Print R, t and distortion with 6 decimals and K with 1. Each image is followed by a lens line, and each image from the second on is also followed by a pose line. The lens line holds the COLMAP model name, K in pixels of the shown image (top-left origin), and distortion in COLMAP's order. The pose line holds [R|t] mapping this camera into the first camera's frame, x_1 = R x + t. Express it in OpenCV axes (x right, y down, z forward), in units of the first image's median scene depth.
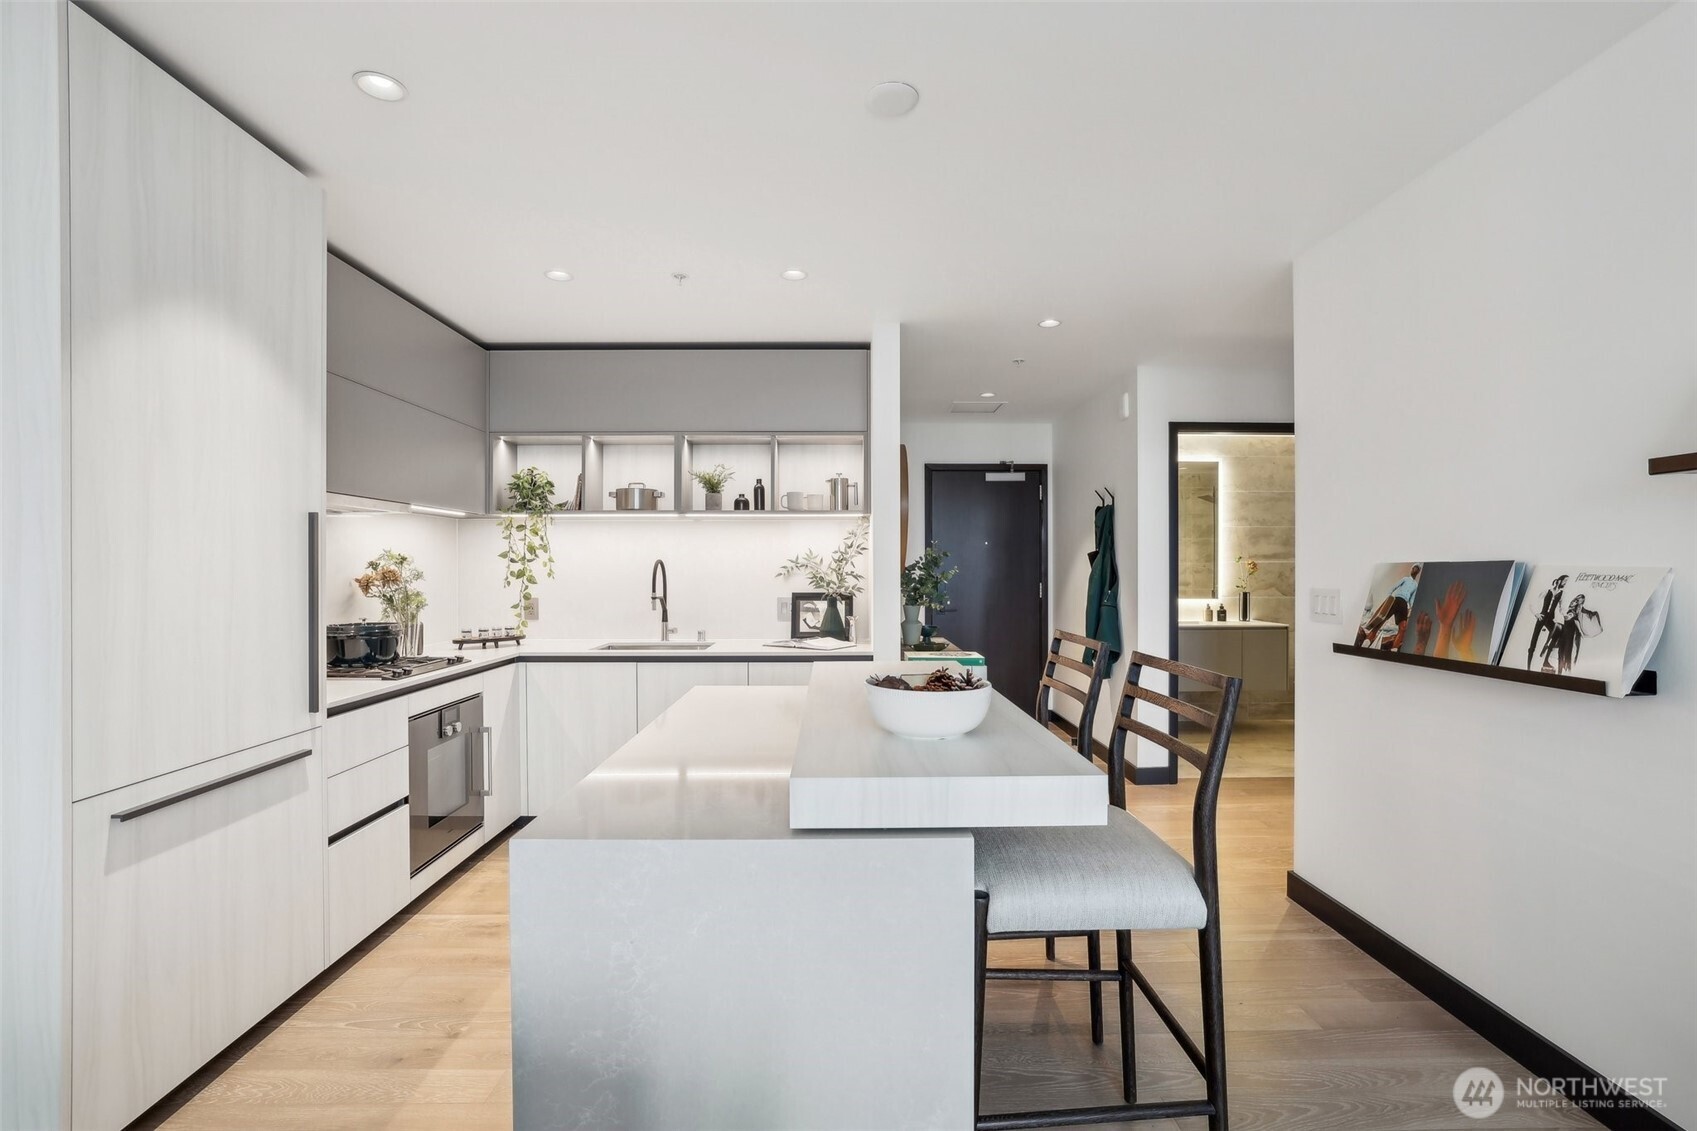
lens RADIAL K [[760.1, 0, 848.5], [0, 760.1, 565.5], [0, 0, 1]] dist [-0.022718, 0.000613]
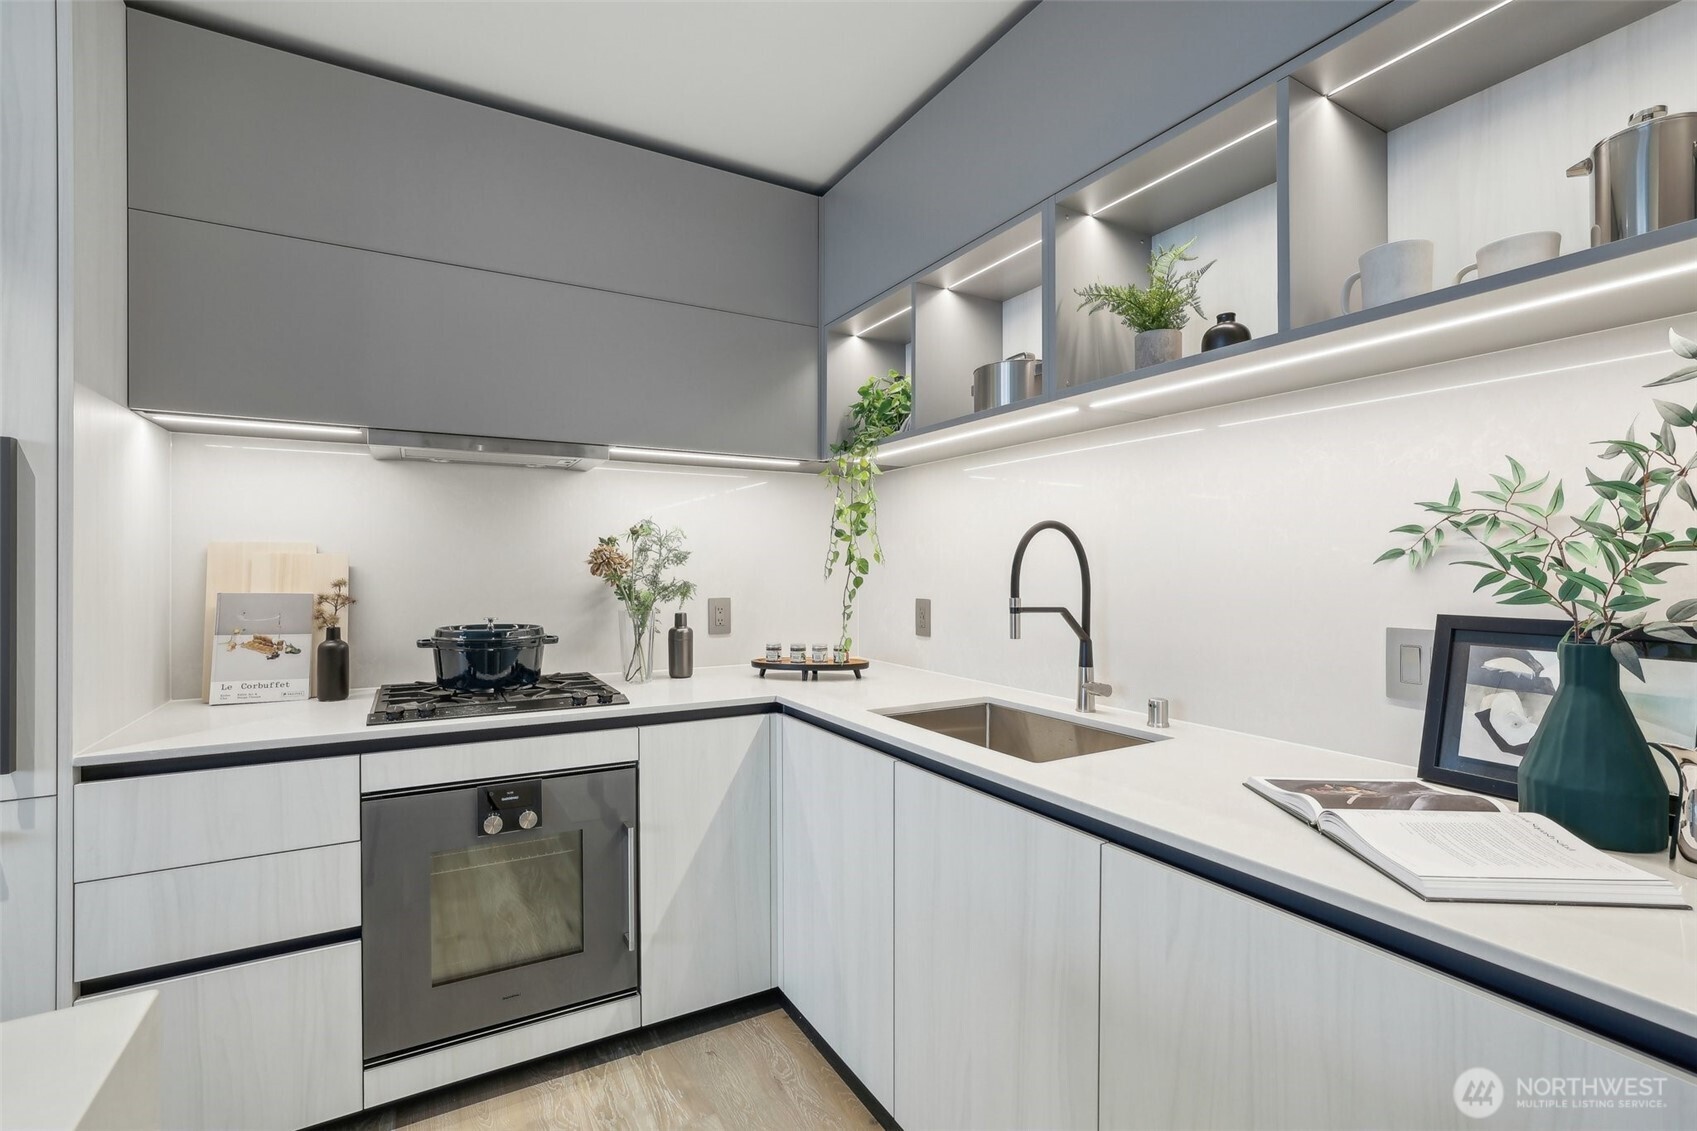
lens RADIAL K [[760.1, 0, 848.5], [0, 760.1, 565.5], [0, 0, 1]] dist [-0.022718, 0.000613]
pose [[0.487548, -0.001507, -0.873095, 0.086946], [0.000617, 0.999999, -0.001382, 0.022091], [0.873096, 0.000135, 0.487548, 0.860887]]
